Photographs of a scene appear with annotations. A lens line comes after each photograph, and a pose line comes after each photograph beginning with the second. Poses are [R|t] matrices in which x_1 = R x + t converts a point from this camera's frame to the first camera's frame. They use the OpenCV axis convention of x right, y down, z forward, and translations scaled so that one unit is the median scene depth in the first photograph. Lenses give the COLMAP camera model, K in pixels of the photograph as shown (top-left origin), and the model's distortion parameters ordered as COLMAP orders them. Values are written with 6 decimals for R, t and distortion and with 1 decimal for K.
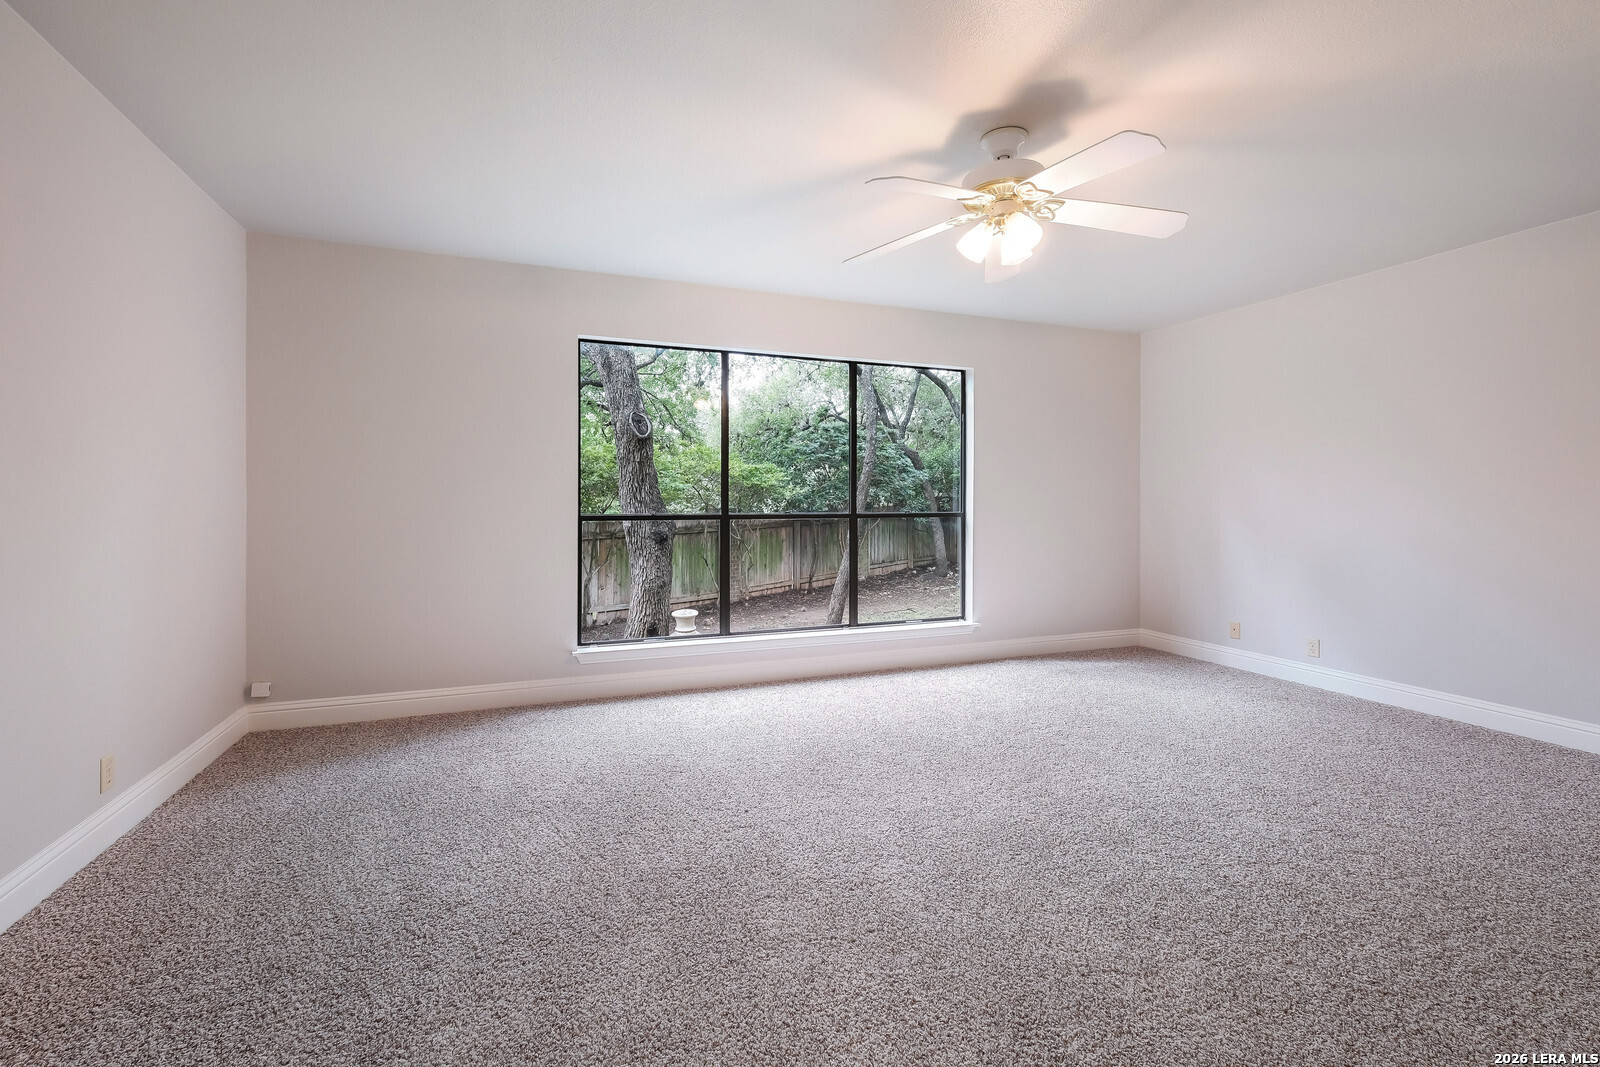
lens RADIAL K [[716.9, 0, 788.9], [0, 716.9, 493.2], [0, 0, 1]] dist [-0.001650, 0.000219]
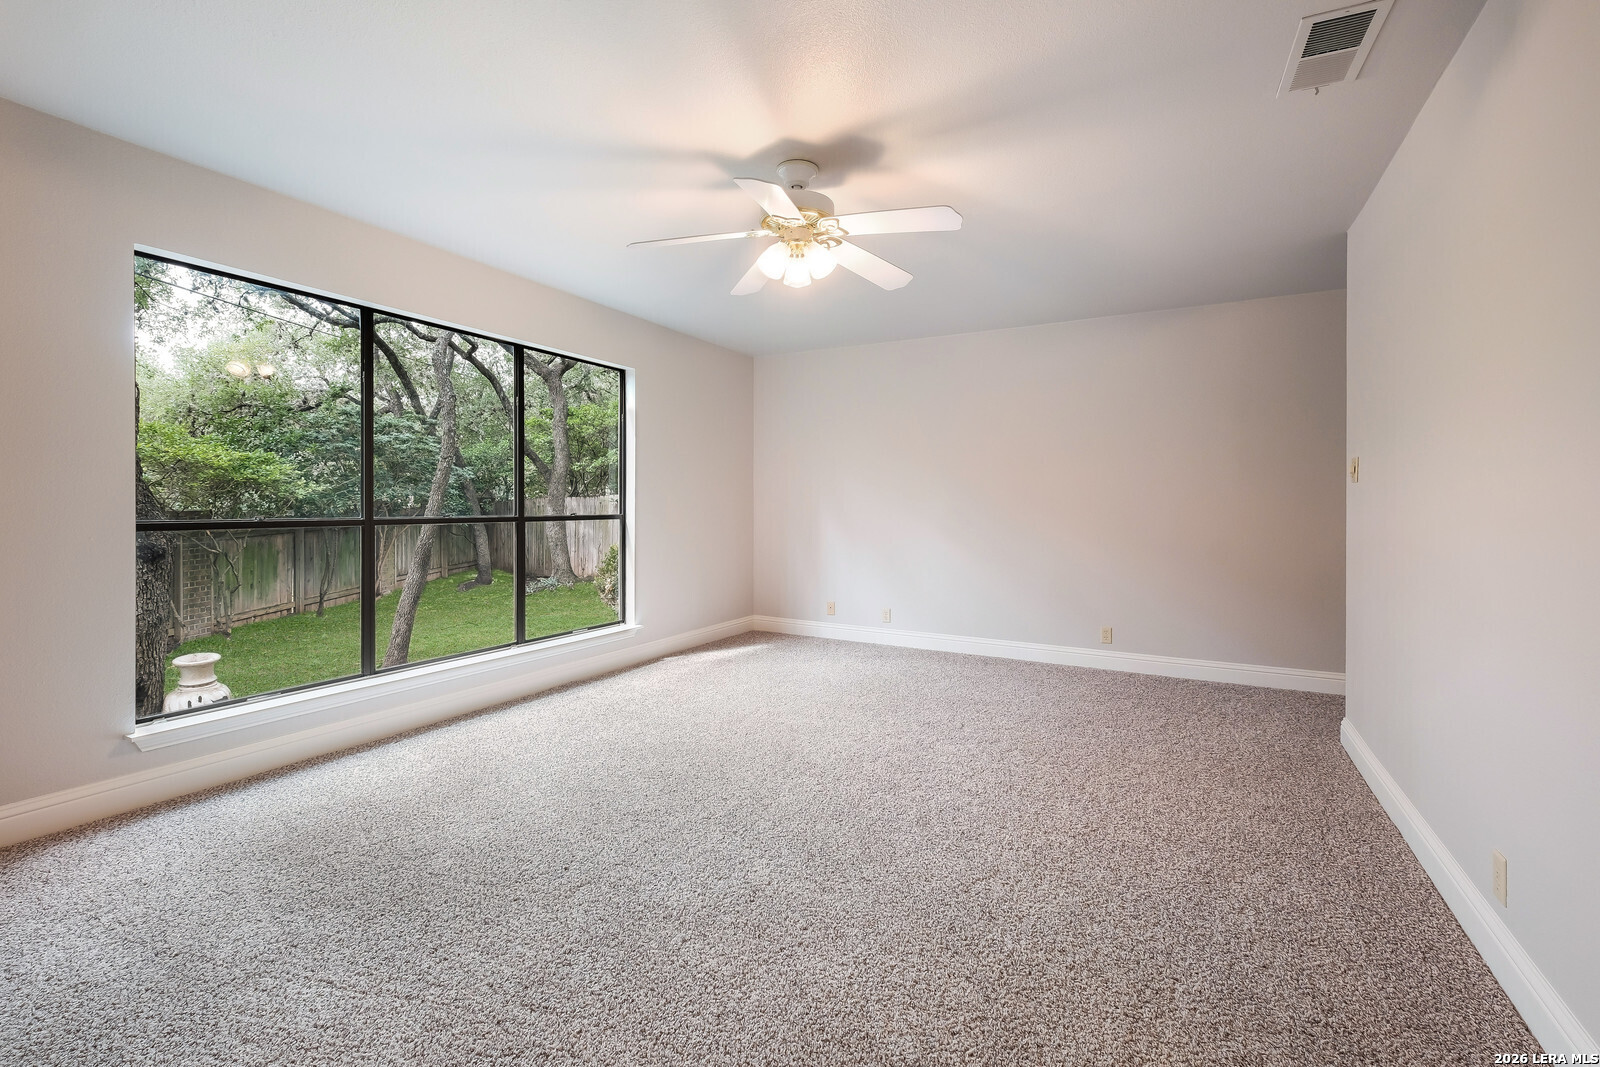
lens RADIAL K [[716.9, 0, 811.9], [0, 716.9, 497.6], [0, 0, 1]] dist [-0.001650, 0.000219]
pose [[0.749366, 0.008407, 0.662103, -0.223717], [-0.011827, 0.999930, 0.000689, 0.000060], [-0.662050, -0.008347, 0.749413, 0.095670]]
